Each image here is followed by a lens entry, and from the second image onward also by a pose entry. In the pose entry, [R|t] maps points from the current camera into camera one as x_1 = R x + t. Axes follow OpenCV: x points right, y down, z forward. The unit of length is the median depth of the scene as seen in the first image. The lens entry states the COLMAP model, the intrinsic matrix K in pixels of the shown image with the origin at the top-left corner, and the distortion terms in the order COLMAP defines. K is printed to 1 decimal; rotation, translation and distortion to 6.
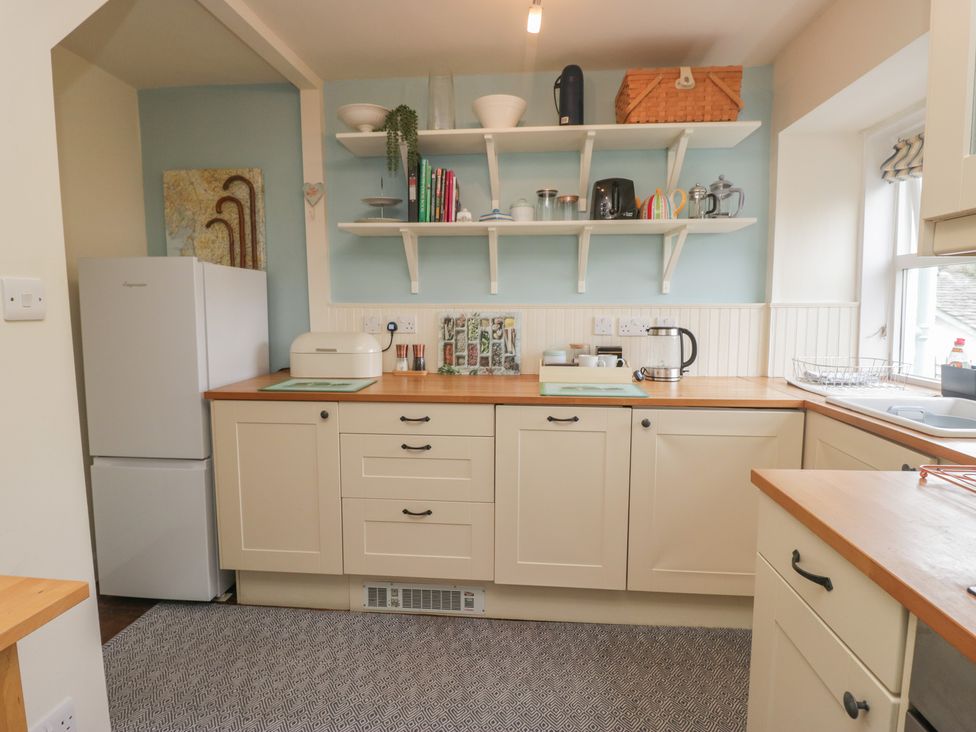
lens RADIAL K [[507.3, 0, 489.8], [0, 507.3, 352.9], [0, 0, 1]] dist [-0.000646, -0.011650]
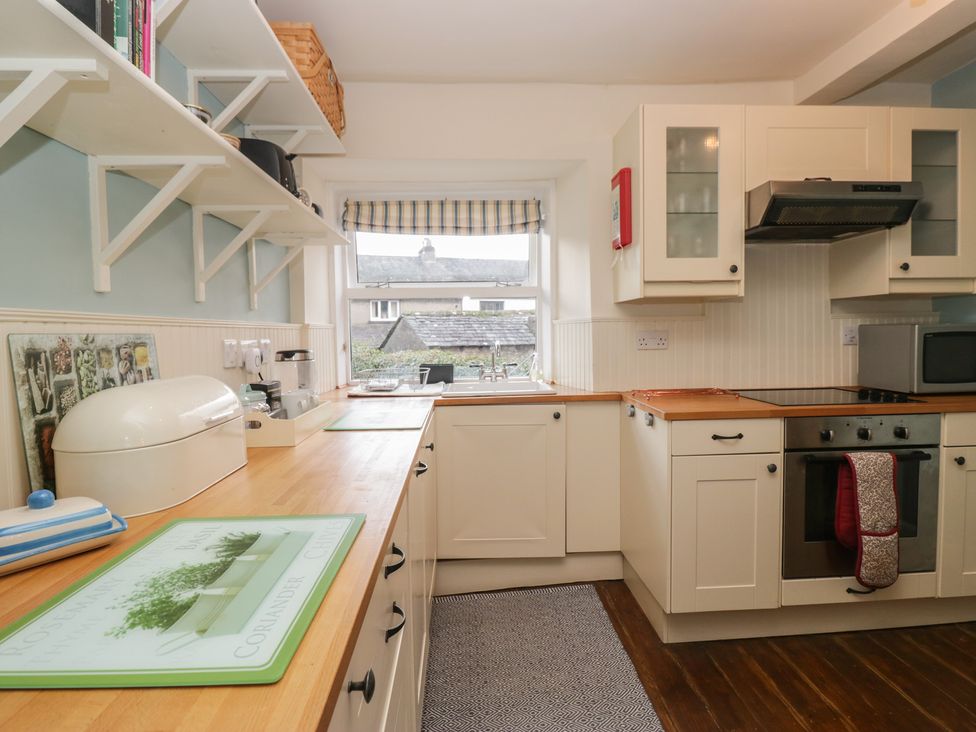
lens RADIAL K [[507.3, 0, 489.8], [0, 507.3, 352.9], [0, 0, 1]] dist [-0.000646, -0.011650]
pose [[-0.132200, -0.037346, 0.990519, -0.467824], [0.104541, 0.993191, 0.051399, -0.052156], [-0.985695, 0.110345, -0.127396, 0.739387]]
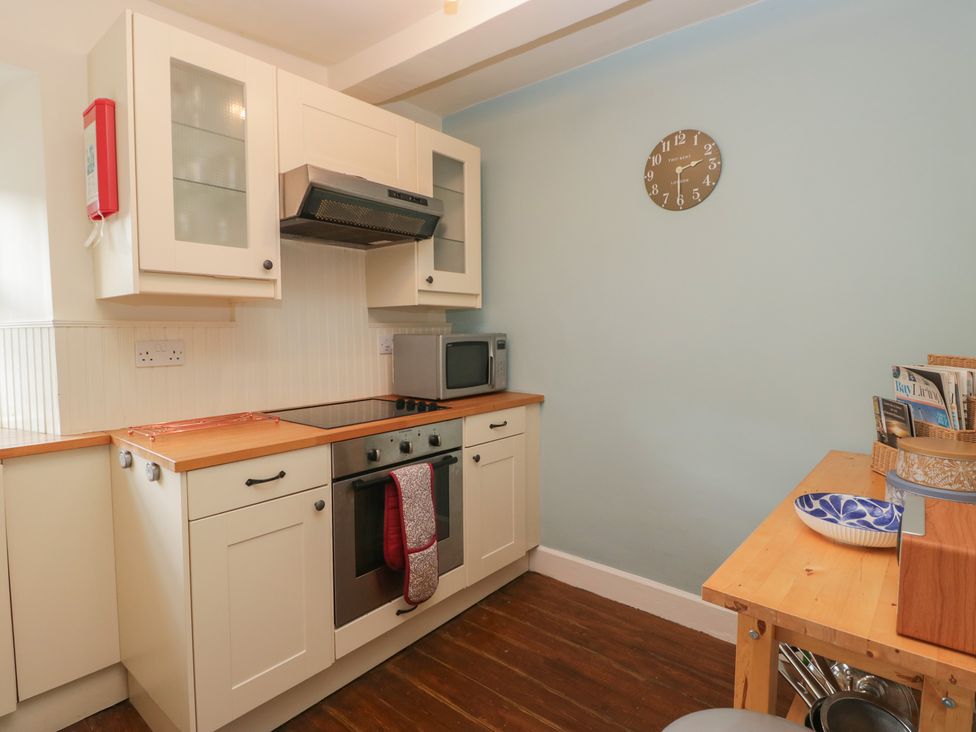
lens RADIAL K [[507.3, 0, 489.8], [0, 507.3, 352.9], [0, 0, 1]] dist [-0.000646, -0.011650]
pose [[-0.832551, -0.016329, 0.553708, -0.318003], [0.058891, 0.991292, 0.117782, -0.050929], [-0.550810, 0.130667, -0.824339, 0.635868]]
